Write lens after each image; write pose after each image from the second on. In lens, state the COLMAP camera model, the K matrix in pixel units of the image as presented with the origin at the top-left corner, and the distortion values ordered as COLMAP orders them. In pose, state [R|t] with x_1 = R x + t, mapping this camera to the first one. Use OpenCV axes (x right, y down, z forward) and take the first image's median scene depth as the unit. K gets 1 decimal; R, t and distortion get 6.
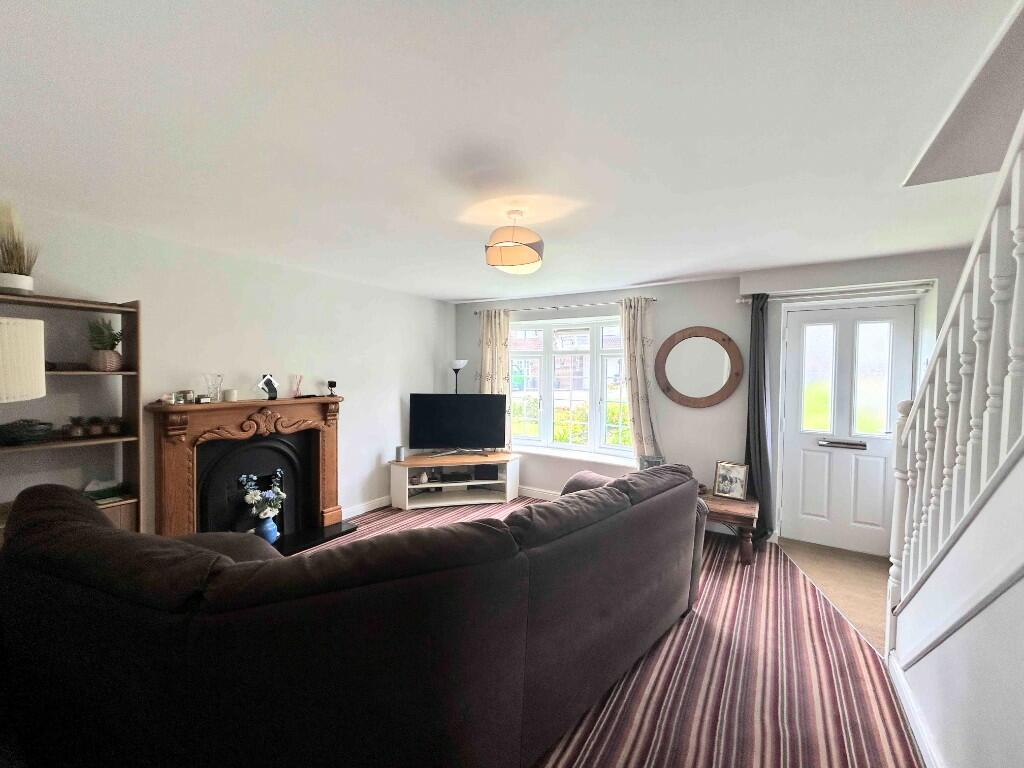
lens RADIAL K [[411.4, 0, 511.1], [0, 411.4, 383.8], [0, 0, 1]] dist [0.000548, 0.000142]
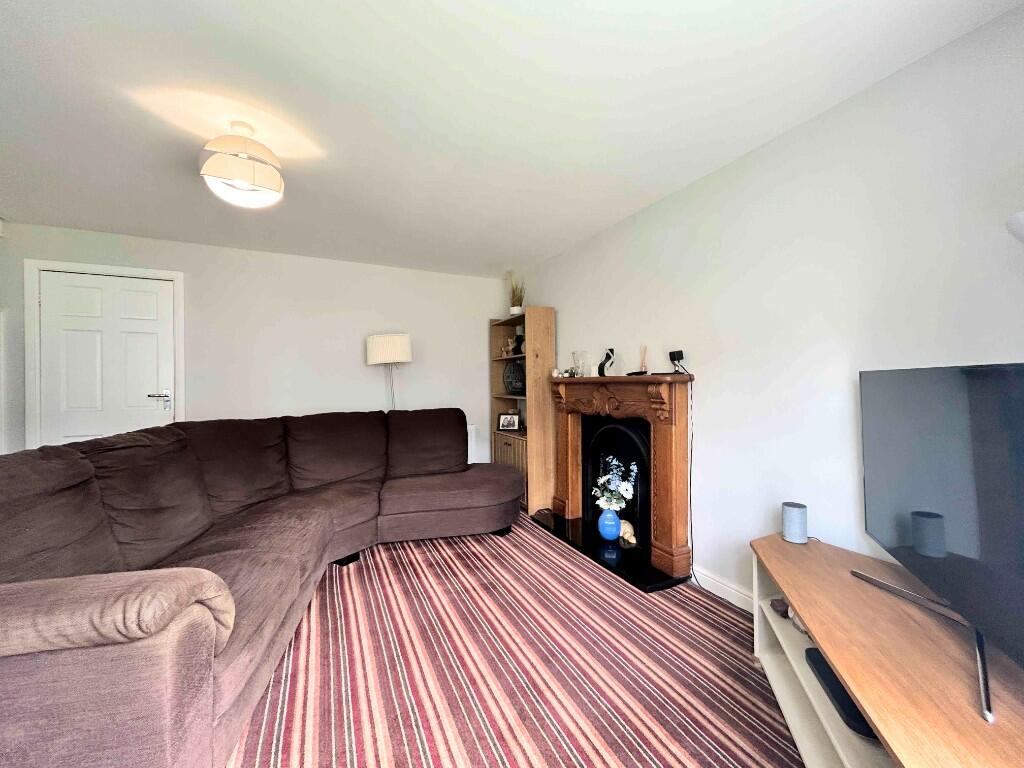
lens RADIAL K [[415.9, 0, 498.3], [0, 415.9, 386.6], [0, 0, 1]] dist [-0.000237, -0.000024]
pose [[-0.563308, -0.006590, -0.826221, 0.251242], [-0.026528, 0.999597, 0.010113, 0.048896], [0.825821, 0.027615, -0.563256, 1.122270]]
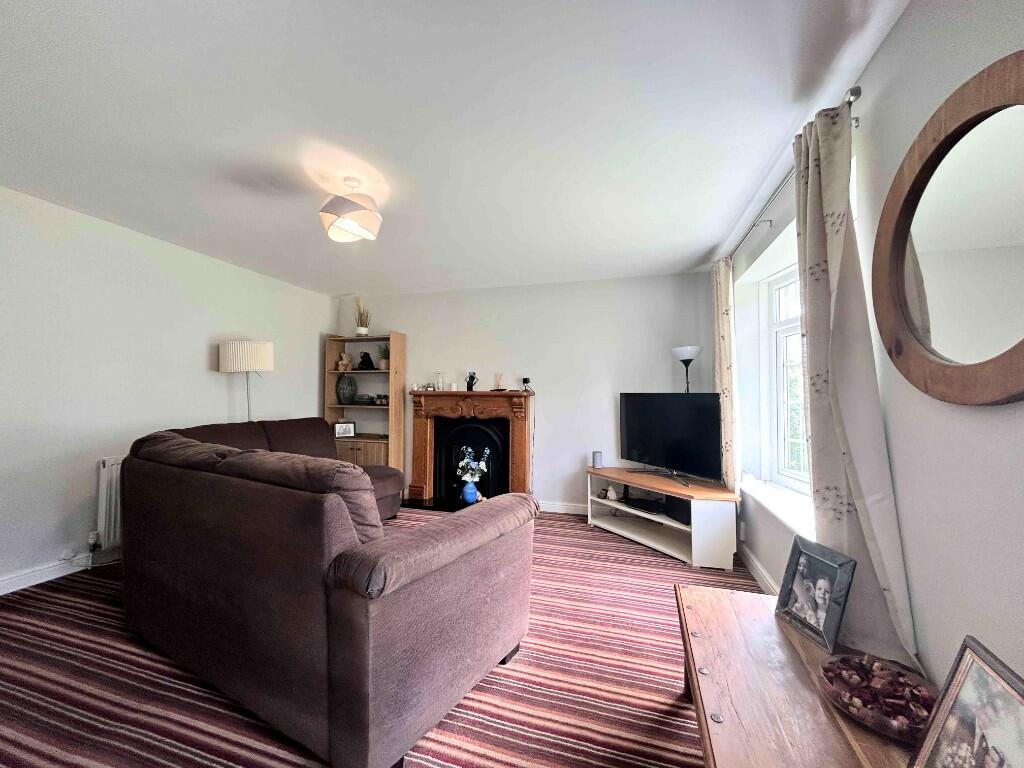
lens RADIAL K [[411.4, 0, 511.1], [0, 411.4, 383.8], [0, 0, 1]] dist [0.000548, 0.000142]
pose [[0.253959, -0.042099, -0.966298, 0.617946], [-0.031475, 0.998163, -0.051759, 0.067199], [0.966703, 0.043559, 0.252168, 0.673366]]
